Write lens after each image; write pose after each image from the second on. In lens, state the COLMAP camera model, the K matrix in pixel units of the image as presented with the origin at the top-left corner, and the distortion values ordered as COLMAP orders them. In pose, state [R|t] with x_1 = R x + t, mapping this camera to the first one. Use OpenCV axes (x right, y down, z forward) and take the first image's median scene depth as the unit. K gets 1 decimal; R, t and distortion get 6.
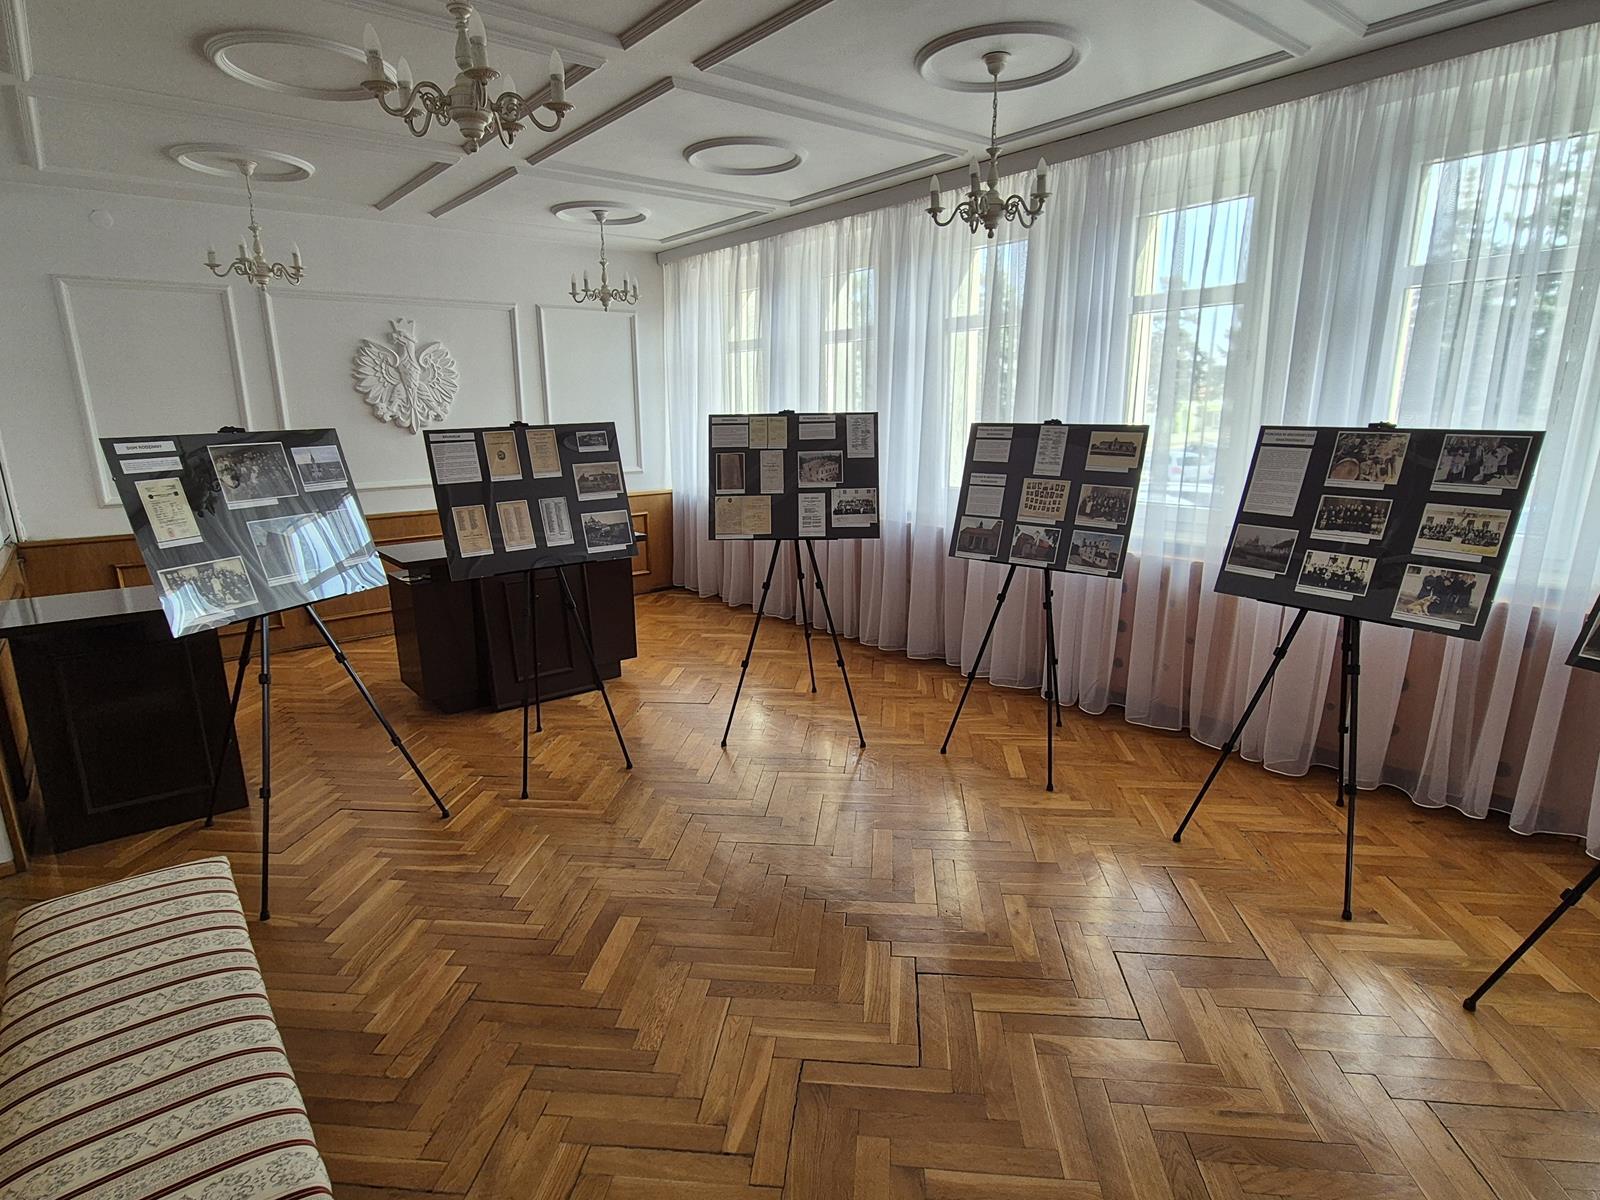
lens RADIAL K [[841.3, 0, 805.6], [0, 841.3, 607.4], [0, 0, 1]] dist [0.008357, -0.004677]
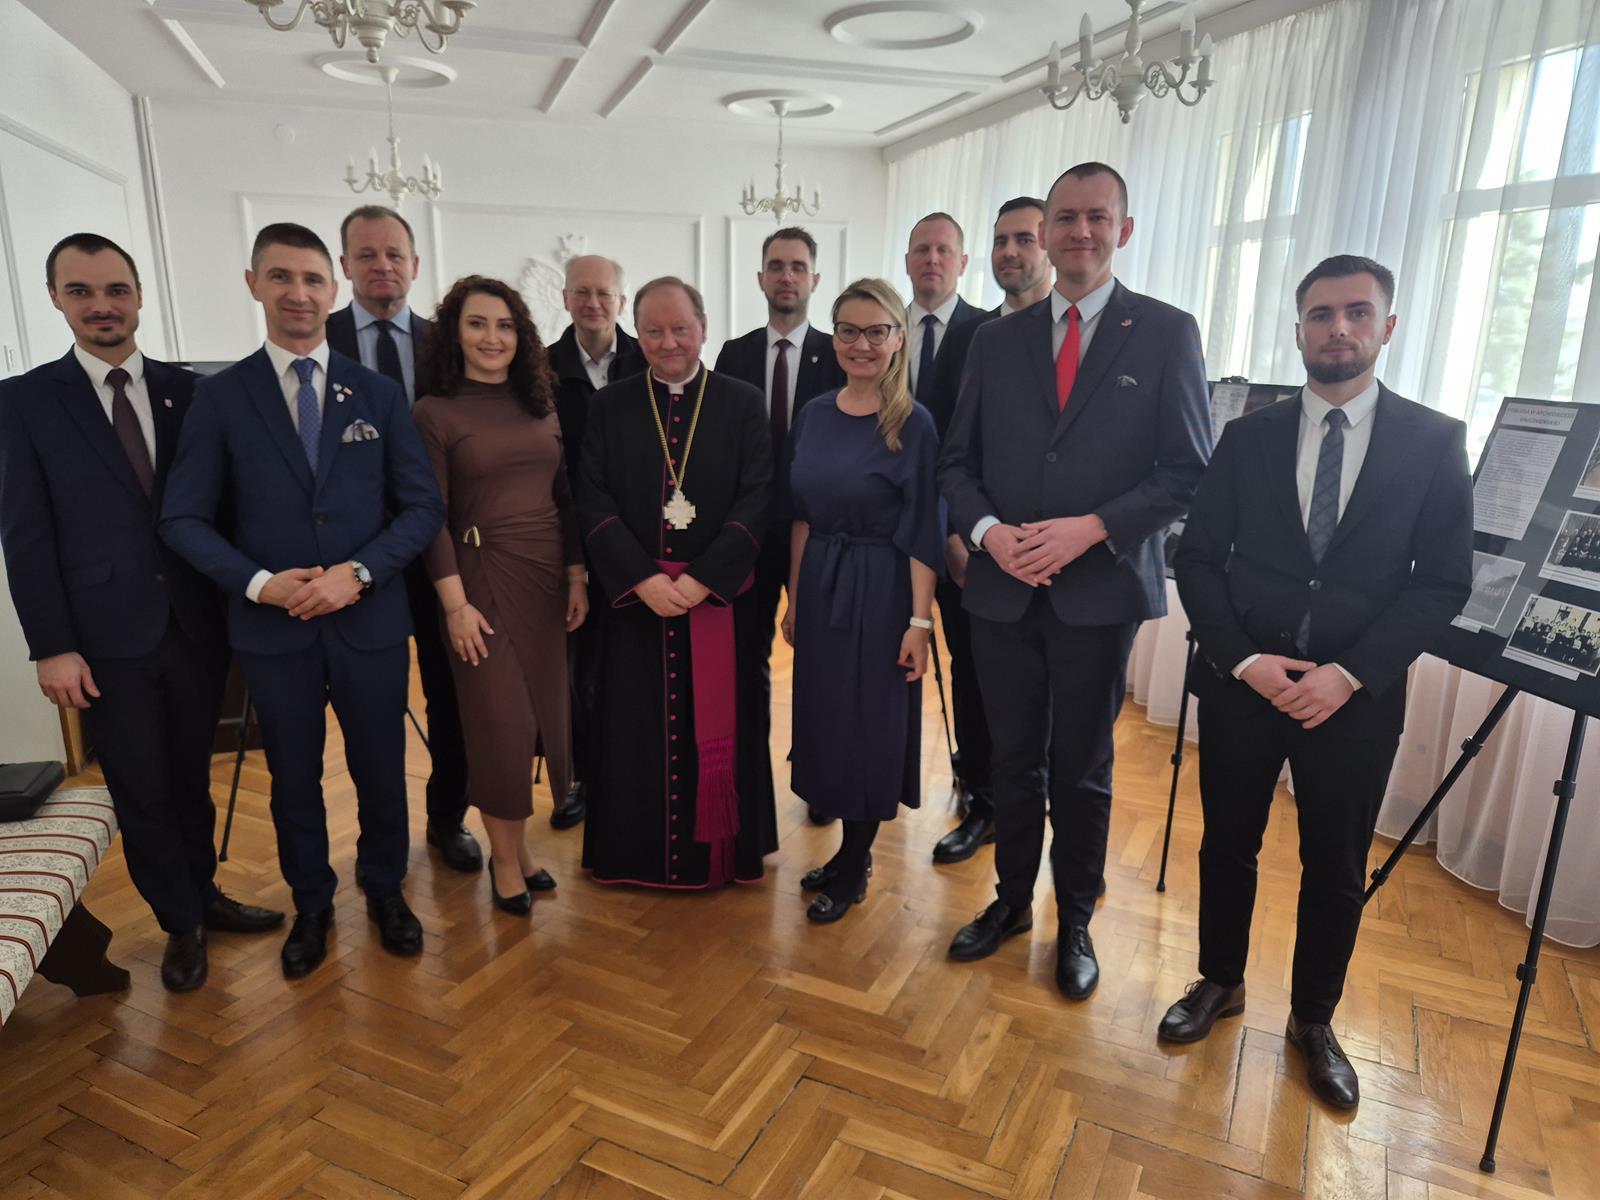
lens RADIAL K [[1068.7, 0, 801.7], [0, 1068.7, 603.7], [0, 0, 1]] dist [0.059512, -0.039849]
pose [[0.938136, 0.104564, -0.330103, 0.230161], [-0.101460, 0.994482, 0.026671, -0.017819], [0.331070, 0.008471, 0.943568, 0.024256]]
